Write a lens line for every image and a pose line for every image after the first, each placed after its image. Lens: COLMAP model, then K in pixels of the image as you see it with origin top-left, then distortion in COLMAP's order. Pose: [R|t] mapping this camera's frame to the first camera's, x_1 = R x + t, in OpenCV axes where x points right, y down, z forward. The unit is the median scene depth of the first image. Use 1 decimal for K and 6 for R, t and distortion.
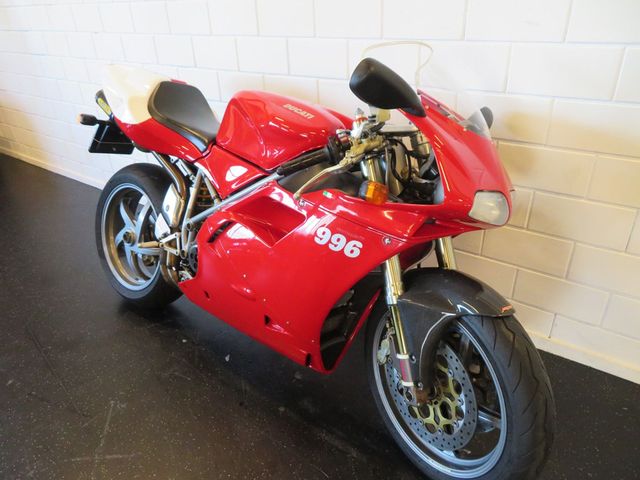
lens RADIAL K [[459.4, 0, 320.0], [0, 459.4, 240.0], [0, 0, 1]] dist [-0.002088, 0.001614]
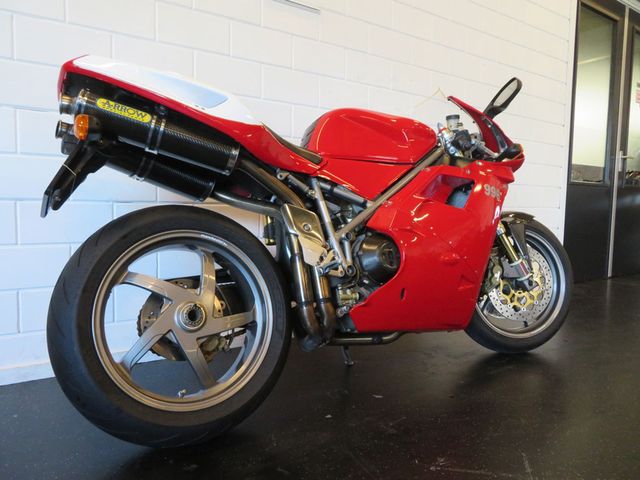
lens RADIAL K [[464.0, 0, 320.0], [0, 464.0, 240.0], [0, 0, 1]] dist [-0.005990, -0.003987]
pose [[0.330848, -0.037577, 0.942935, -1.070346], [0.420546, 0.900372, -0.111676, 0.049853], [-0.844796, 0.433495, 0.313690, 0.716746]]
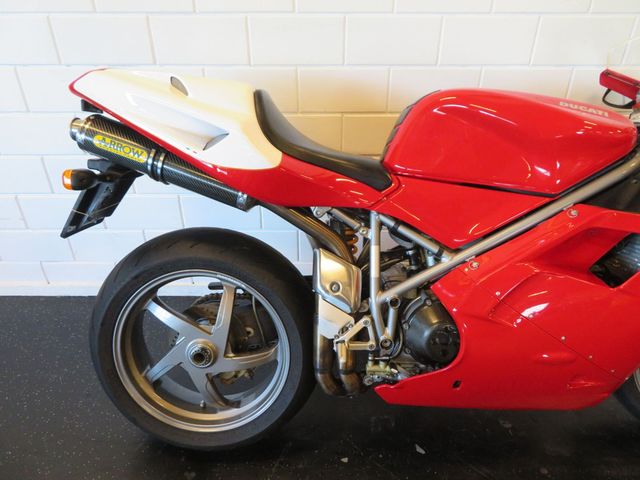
lens RADIAL K [[459.4, 0, 320.0], [0, 459.4, 240.0], [0, 0, 1]] dist [-0.002088, 0.001614]
pose [[0.798712, -0.282836, 0.531096, -0.657019], [0.256536, 0.958466, 0.124630, -0.214241], [-0.544288, 0.036702, 0.838095, 0.458302]]
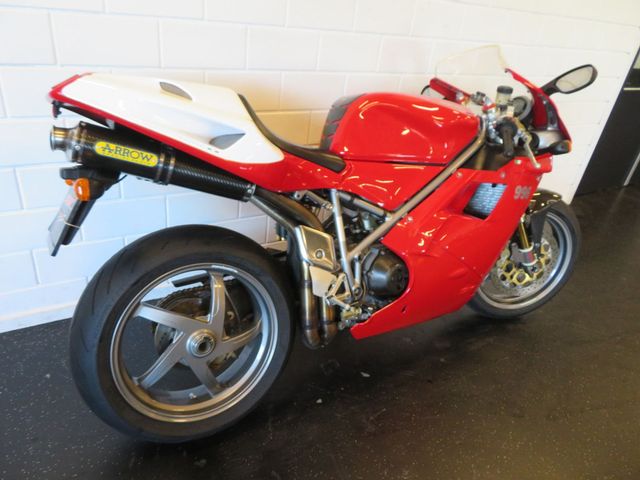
lens RADIAL K [[459.4, 0, 320.0], [0, 459.4, 240.0], [0, 0, 1]] dist [-0.002088, 0.001614]
pose [[0.370772, -0.392879, 0.841531, -0.966546], [0.308611, 0.906746, 0.287353, -0.312982], [-0.875949, 0.153163, 0.457443, 0.618027]]
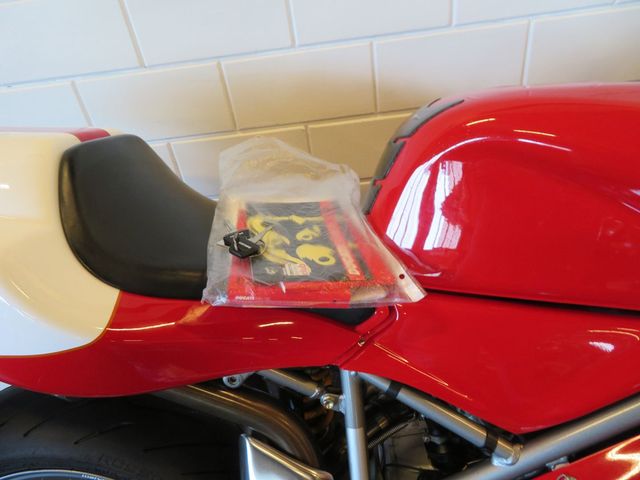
lens RADIAL K [[459.4, 0, 320.0], [0, 459.4, 240.0], [0, 0, 1]] dist [-0.002088, 0.001614]
pose [[0.795526, -0.405268, 0.450440, -0.370499], [0.364295, 0.913939, 0.178901, -0.293003], [-0.484177, 0.021772, 0.874699, 0.680962]]
